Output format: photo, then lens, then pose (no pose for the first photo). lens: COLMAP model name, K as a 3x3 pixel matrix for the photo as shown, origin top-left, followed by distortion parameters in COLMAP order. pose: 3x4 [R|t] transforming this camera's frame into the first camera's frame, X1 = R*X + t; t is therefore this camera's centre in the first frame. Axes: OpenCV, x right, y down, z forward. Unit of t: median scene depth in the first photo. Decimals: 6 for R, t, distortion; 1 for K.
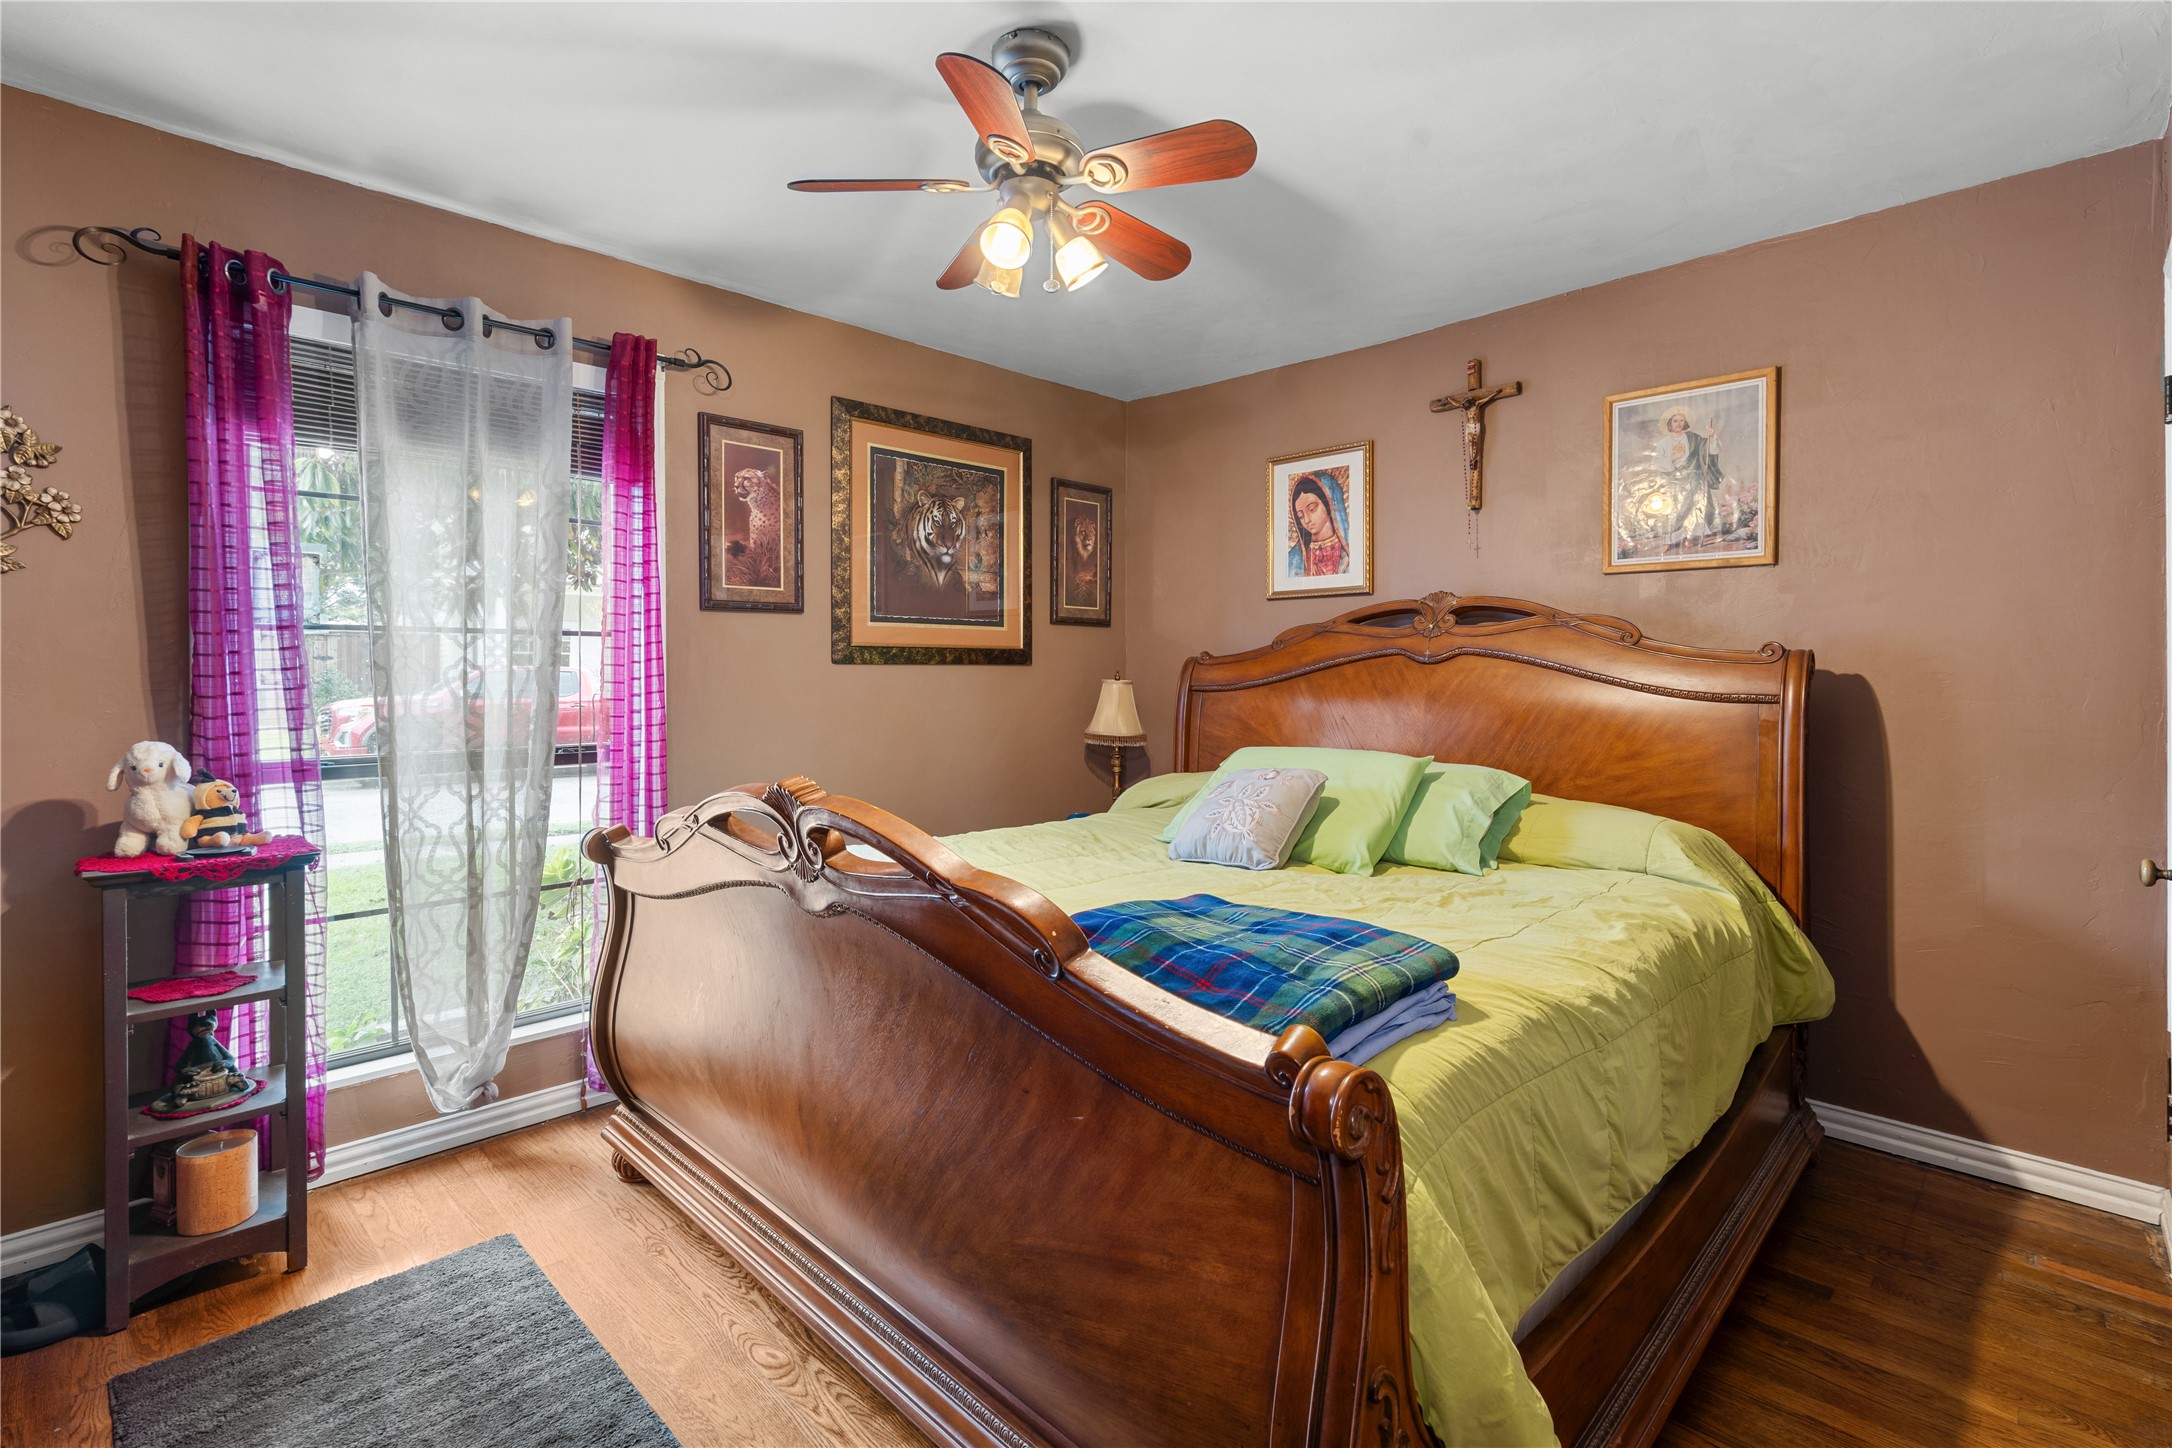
lens RADIAL K [[967.7, 0, 1077.7], [0, 967.7, 655.3], [0, 0, 1]] dist [-0.000641, -0.000093]
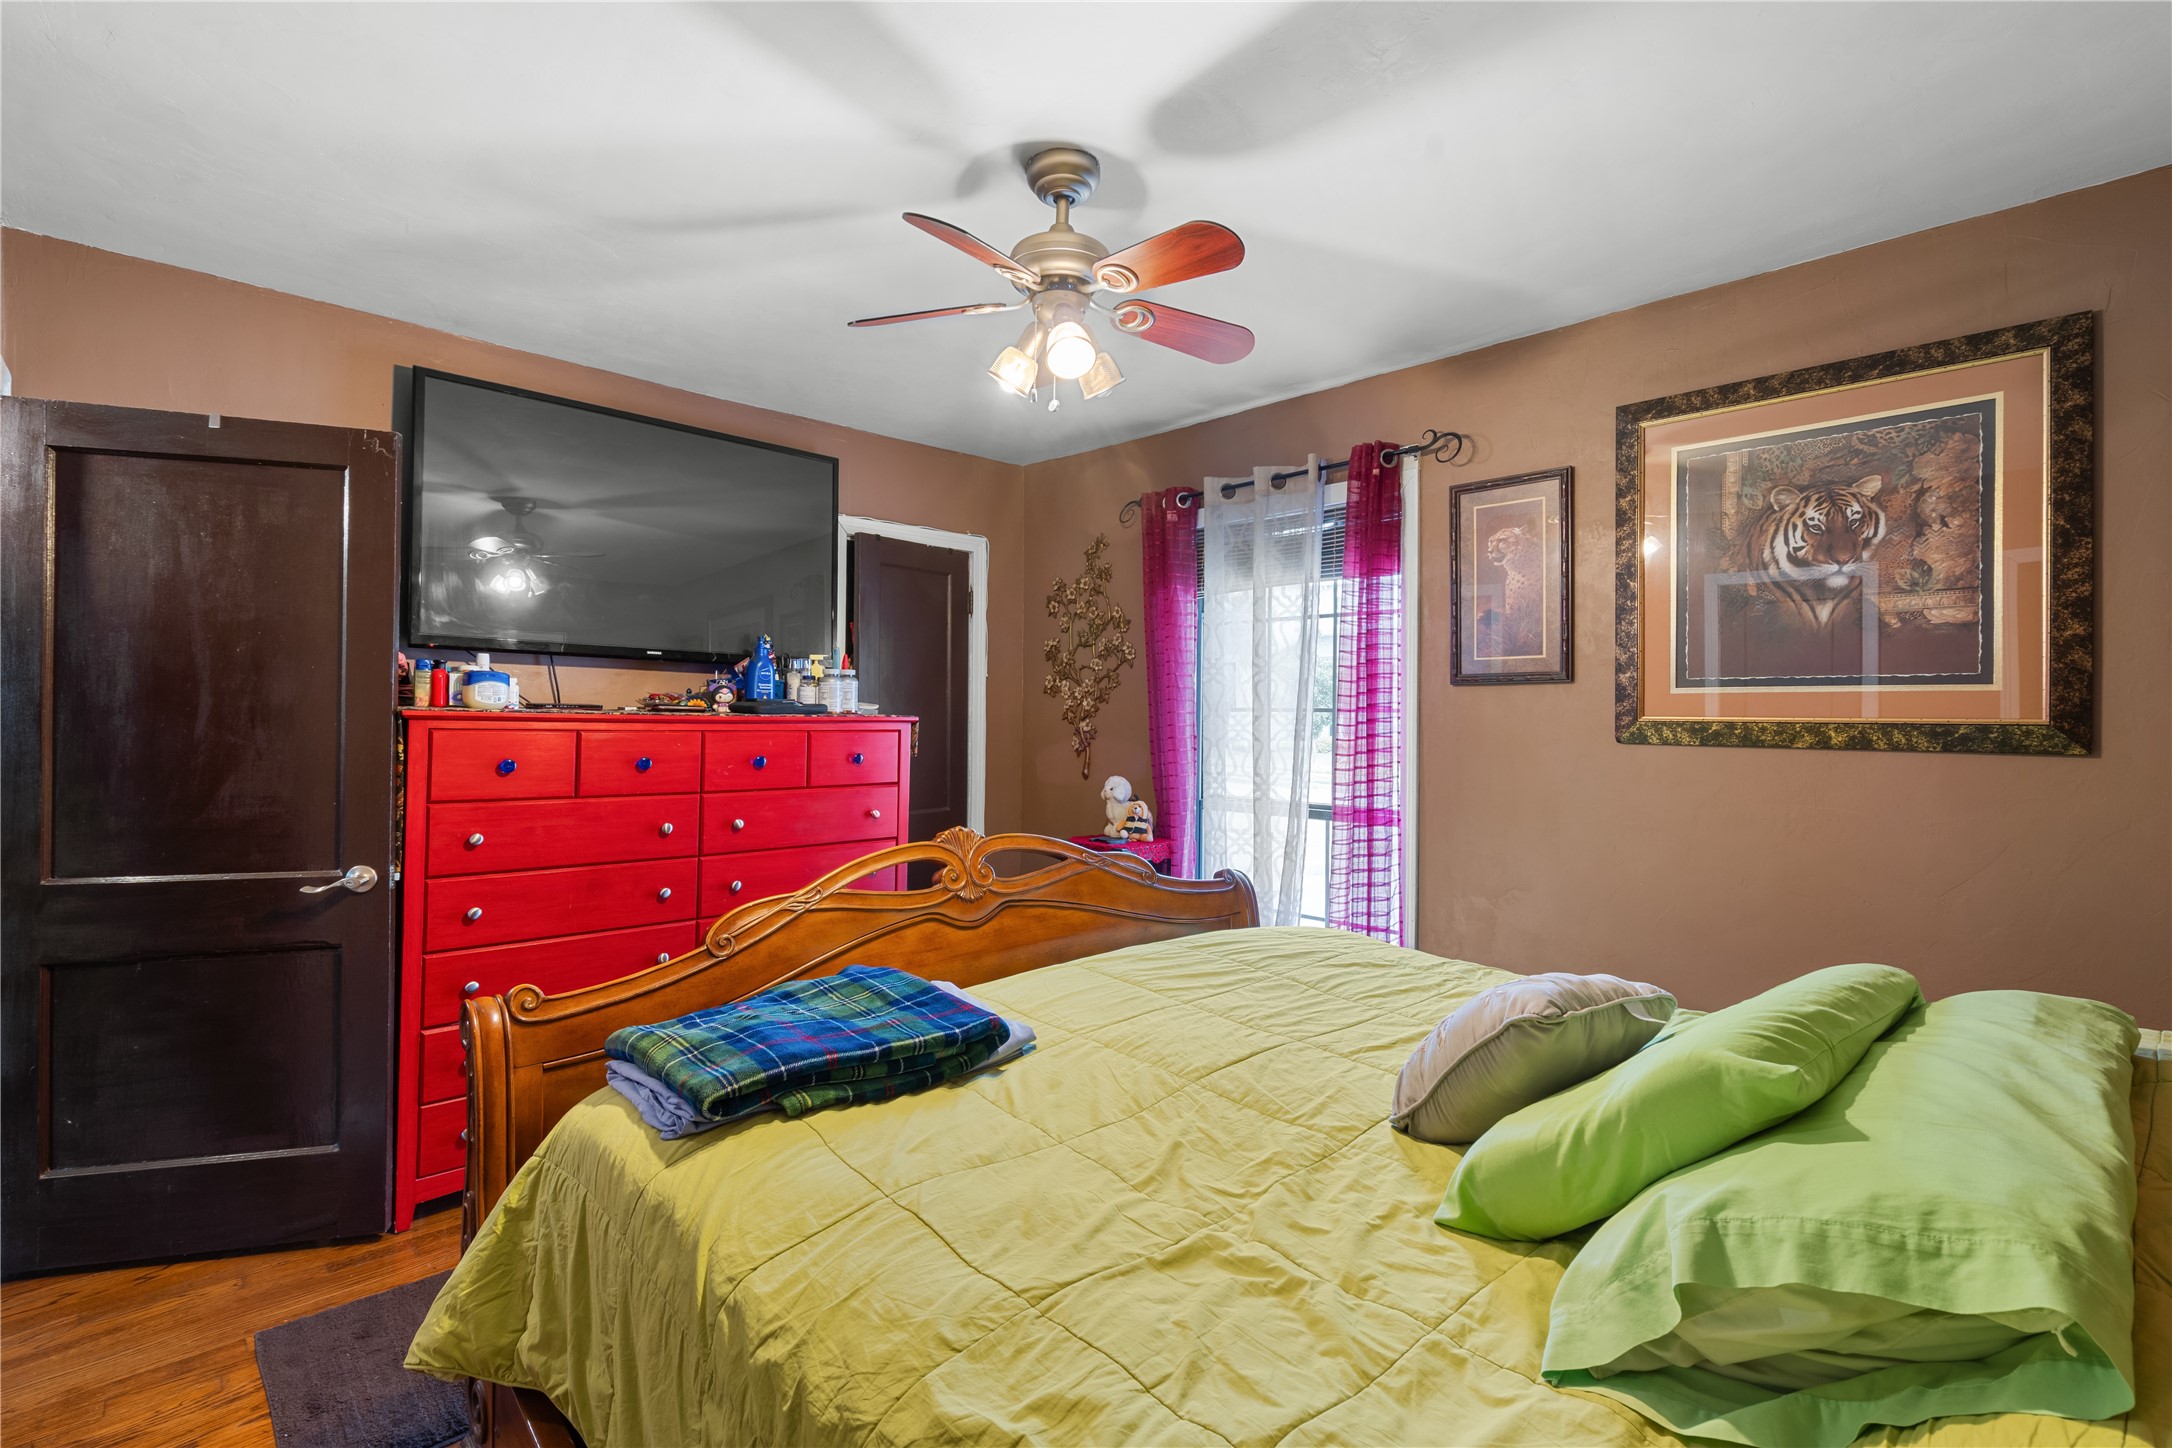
lens RADIAL K [[993.0, 0, 1082.4], [0, 993.0, 722.9], [0, 0, 1]] dist [-0.001553, -0.000376]
pose [[-0.031024, -0.006856, -0.999495, 0.560103], [-0.015625, 0.999858, -0.006373, 0.003682], [0.999397, 0.015419, -0.031127, 0.575220]]
